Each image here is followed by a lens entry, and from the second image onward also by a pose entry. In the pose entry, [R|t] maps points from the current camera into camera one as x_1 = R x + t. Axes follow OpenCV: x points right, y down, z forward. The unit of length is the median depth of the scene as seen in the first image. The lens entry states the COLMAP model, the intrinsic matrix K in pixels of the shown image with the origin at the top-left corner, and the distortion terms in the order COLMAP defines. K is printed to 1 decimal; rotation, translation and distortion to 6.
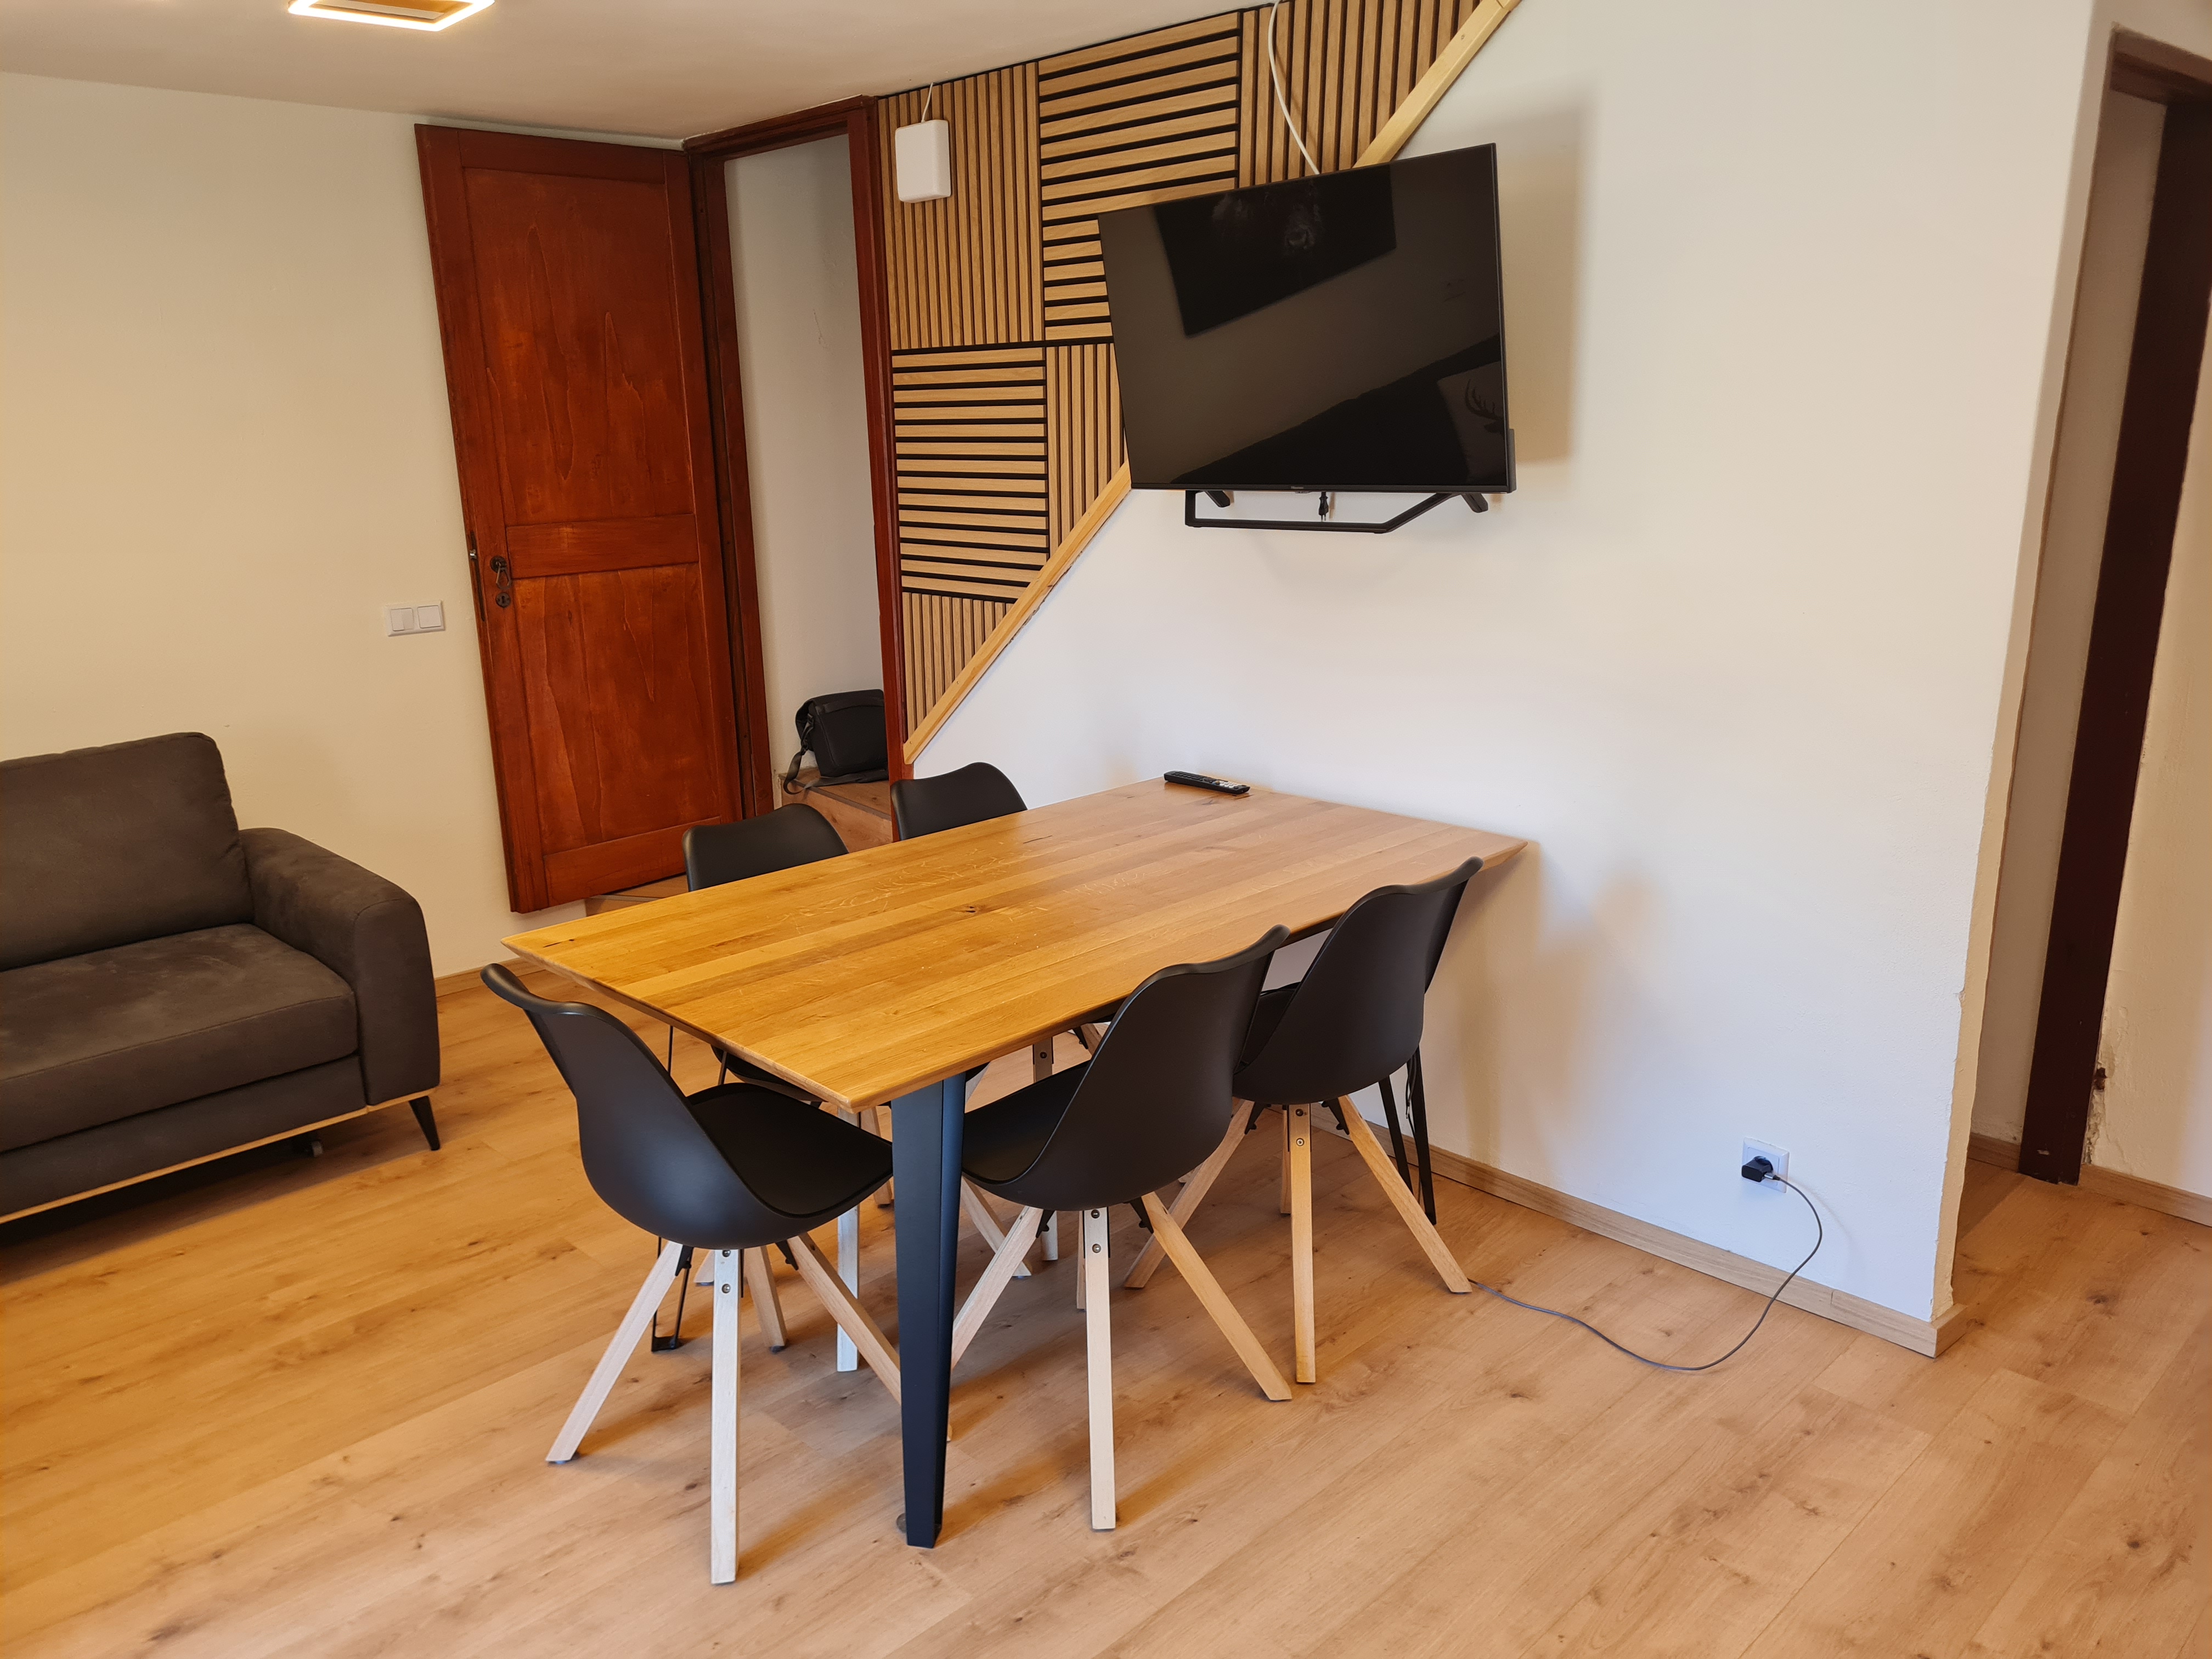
lens RADIAL K [[1652.6, 0, 1126.1], [0, 1652.6, 815.9], [0, 0, 1]] dist [0.058481, -0.044013]
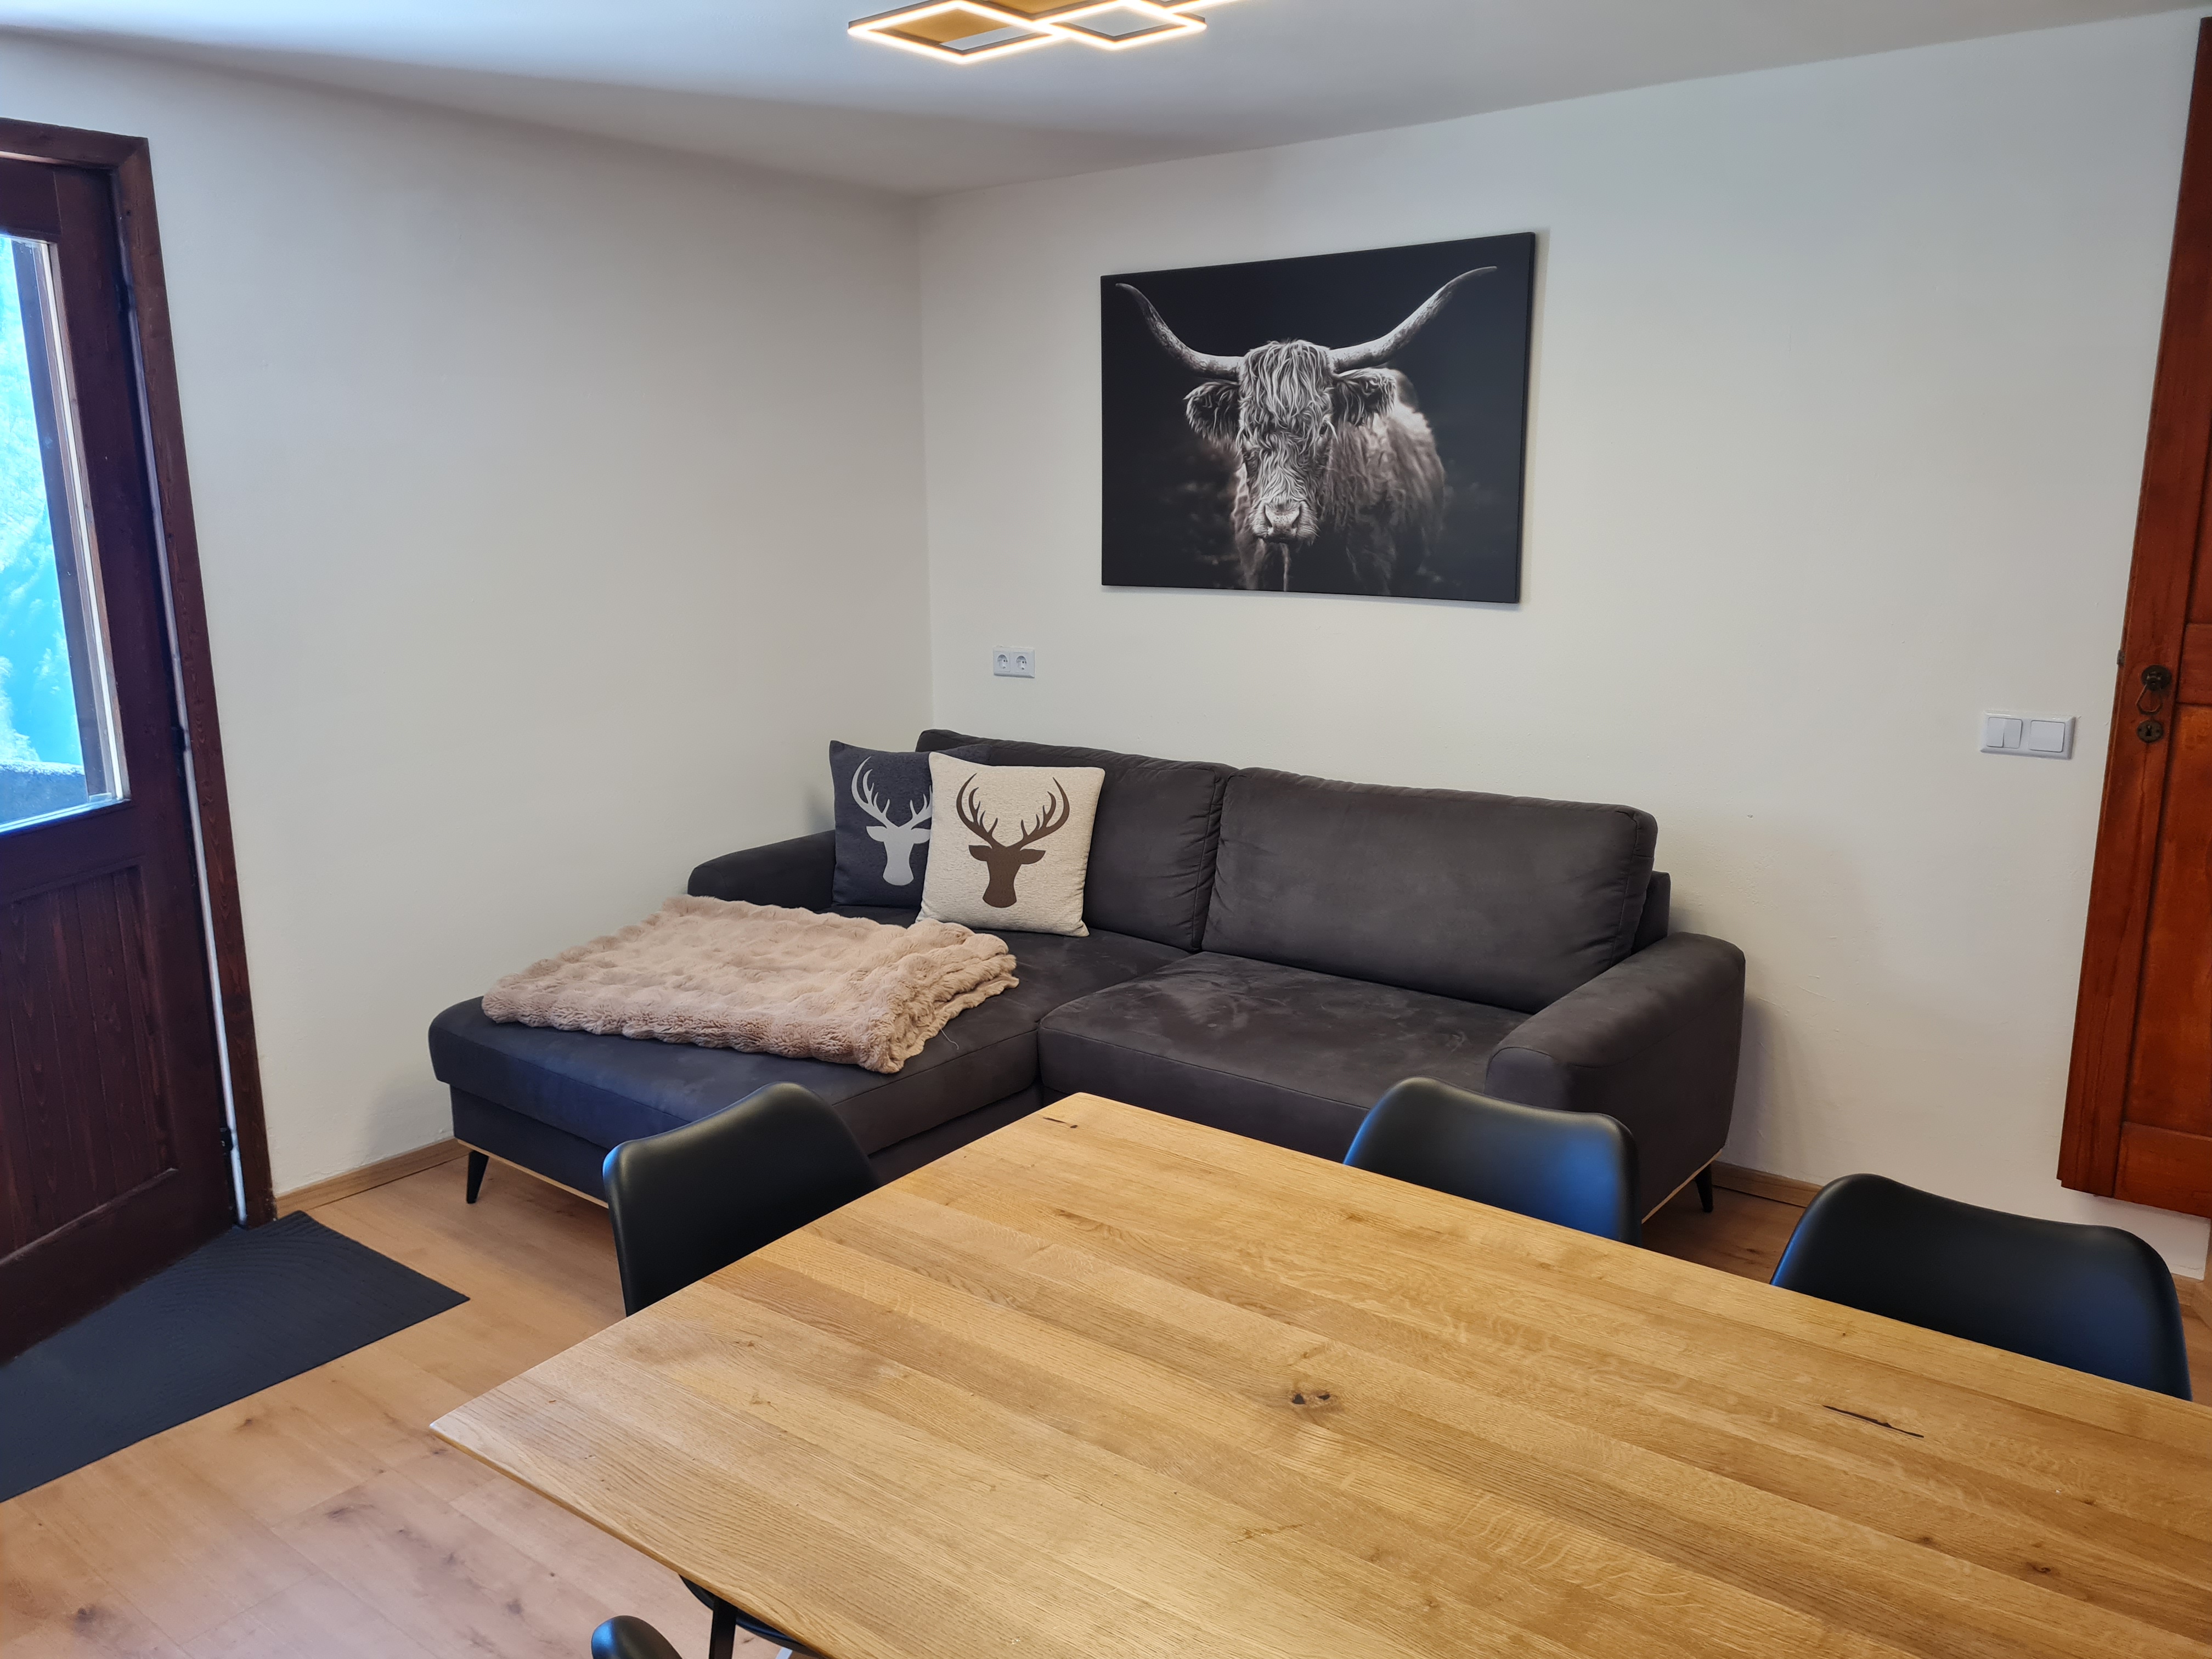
lens RADIAL K [[1653.0, 0, 1106.0], [0, 1653.0, 829.5], [0, 0, 1]] dist [0.060817, -0.042535]
pose [[0.154336, 0.231049, -0.960623, 0.209029], [-0.250695, 0.949611, 0.188123, -0.115765], [0.955684, 0.211789, 0.204482, 0.486133]]
